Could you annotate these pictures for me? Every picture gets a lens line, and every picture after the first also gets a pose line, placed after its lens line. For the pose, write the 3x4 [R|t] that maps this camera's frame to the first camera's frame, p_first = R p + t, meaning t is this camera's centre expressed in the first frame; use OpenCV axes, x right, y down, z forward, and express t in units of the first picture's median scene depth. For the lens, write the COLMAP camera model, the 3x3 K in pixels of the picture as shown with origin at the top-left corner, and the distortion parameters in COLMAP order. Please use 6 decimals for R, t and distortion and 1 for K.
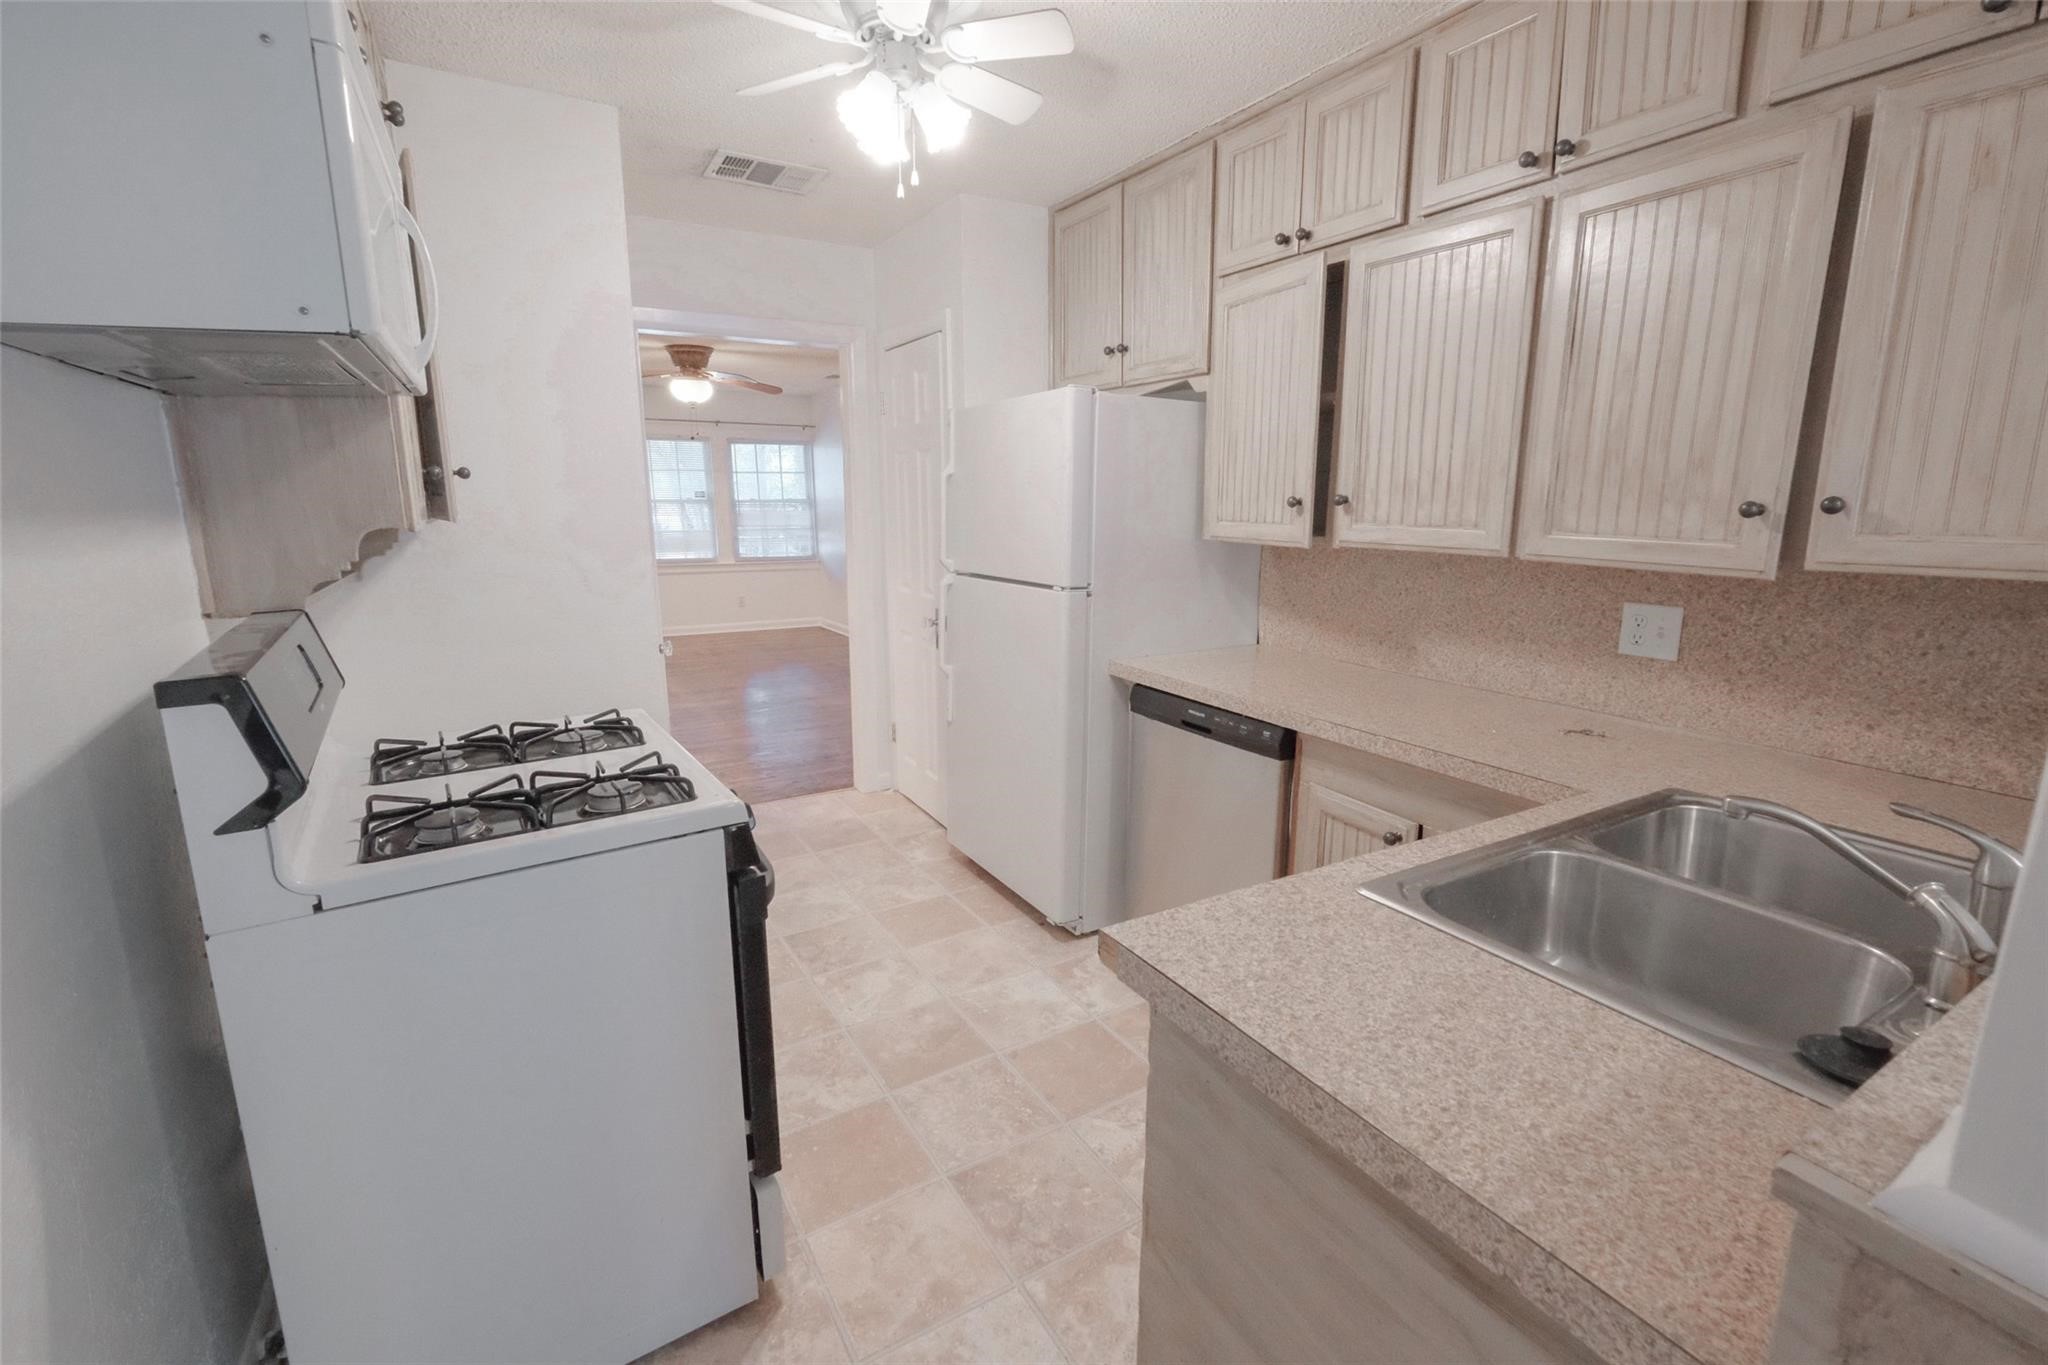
lens RADIAL K [[886.2, 0, 1032.0], [0, 886.2, 671.7], [0, 0, 1]] dist [-0.003096, -0.000898]
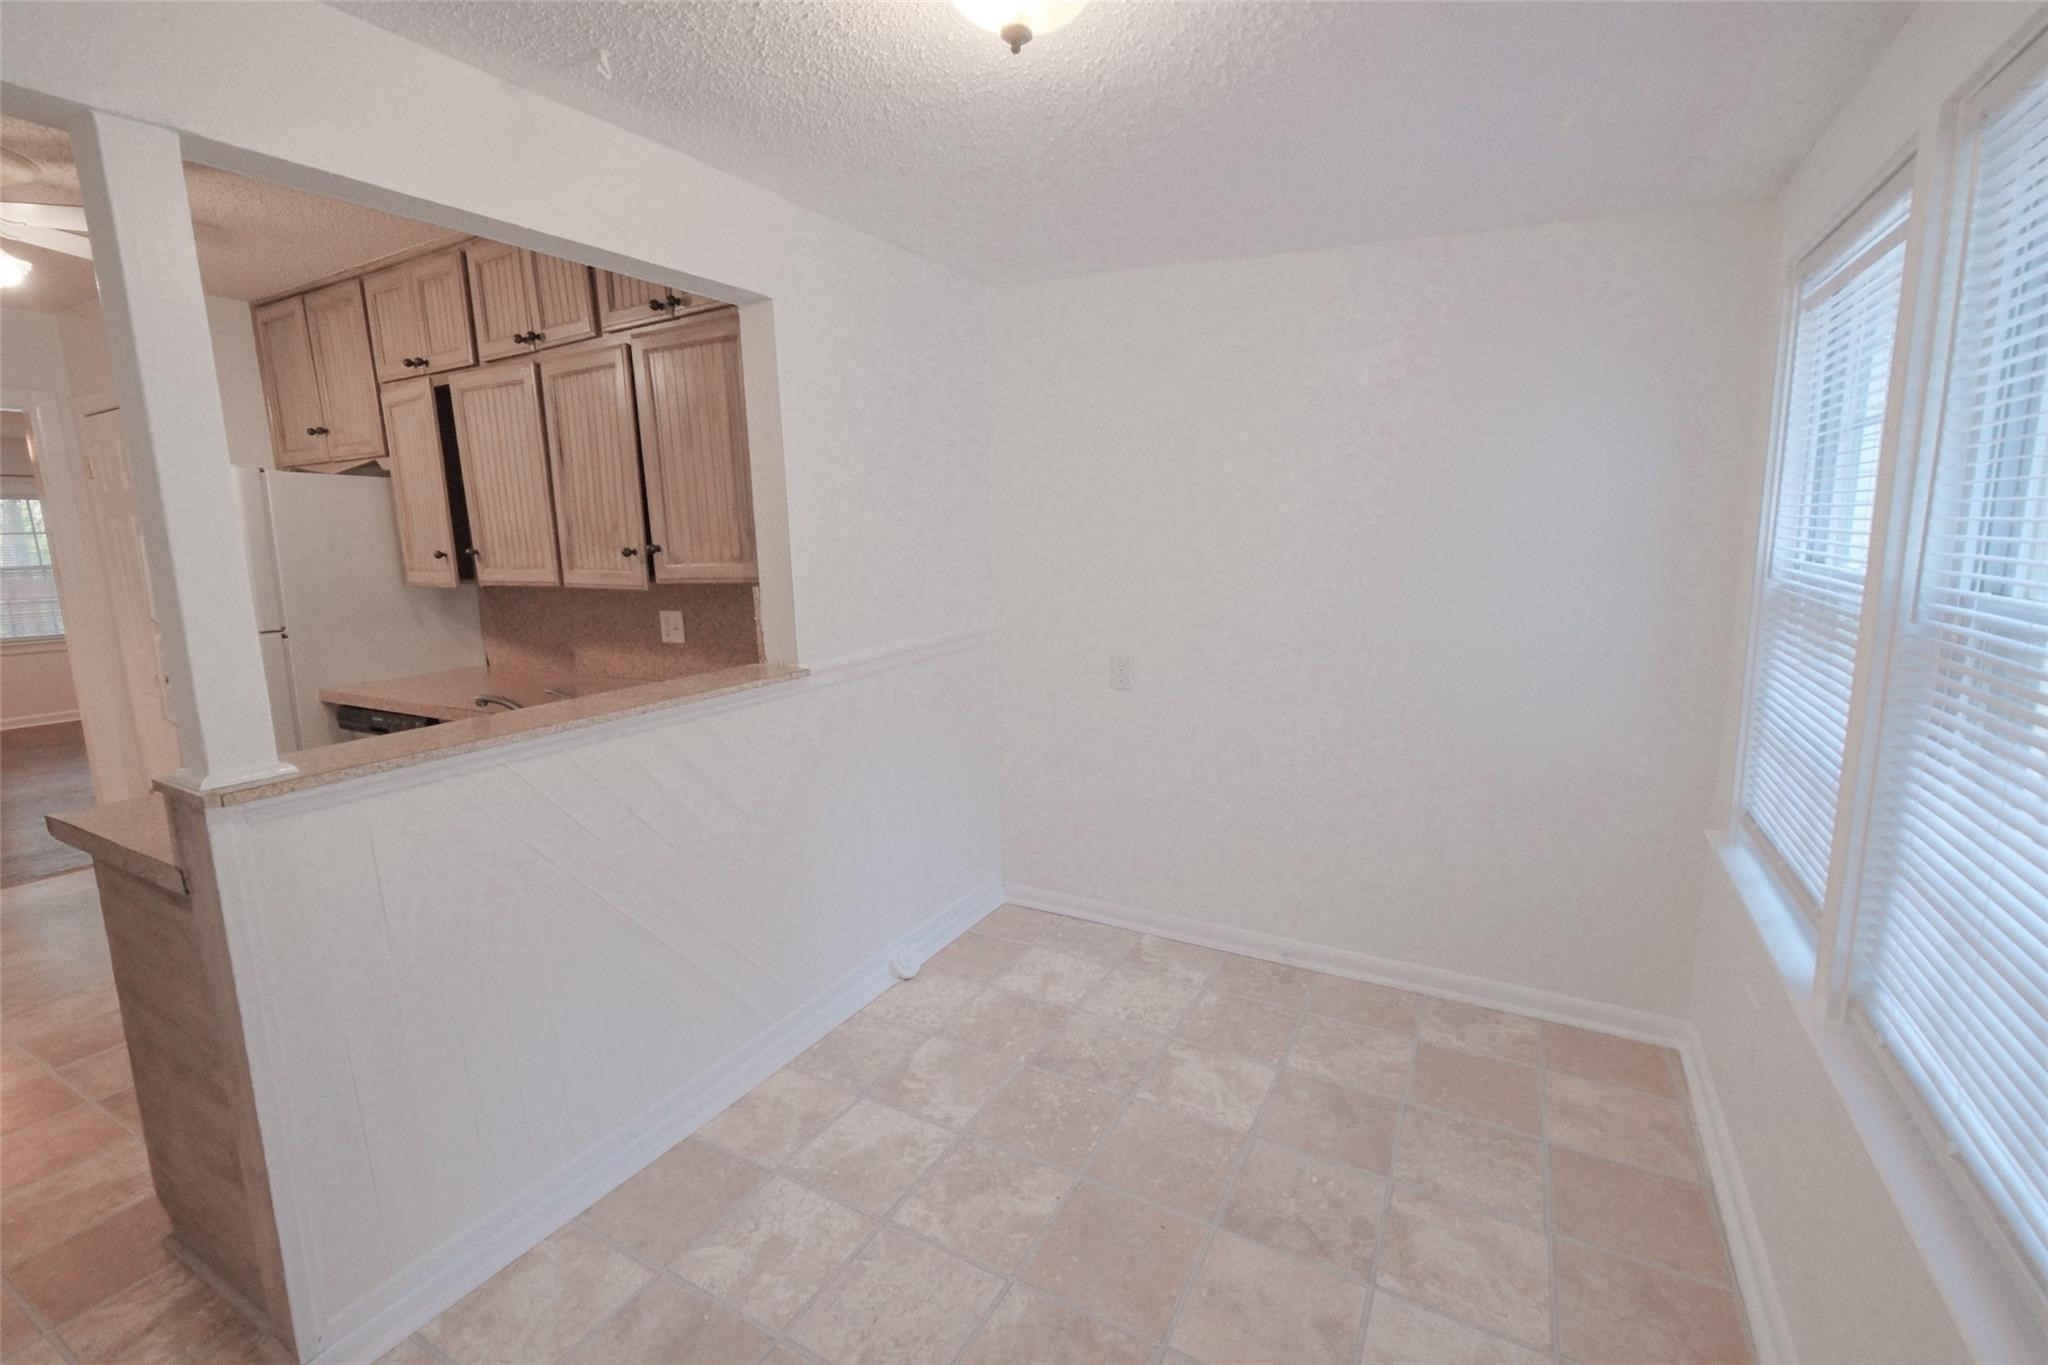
lens RADIAL K [[886.2, 0, 1032.0], [0, 886.2, 671.7], [0, 0, 1]] dist [-0.003096, -0.000898]
pose [[0.860694, -0.101341, 0.498935, 0.397245], [0.125930, 0.991914, -0.015765, 0.127006], [-0.493303, 0.076400, 0.866496, -0.634263]]
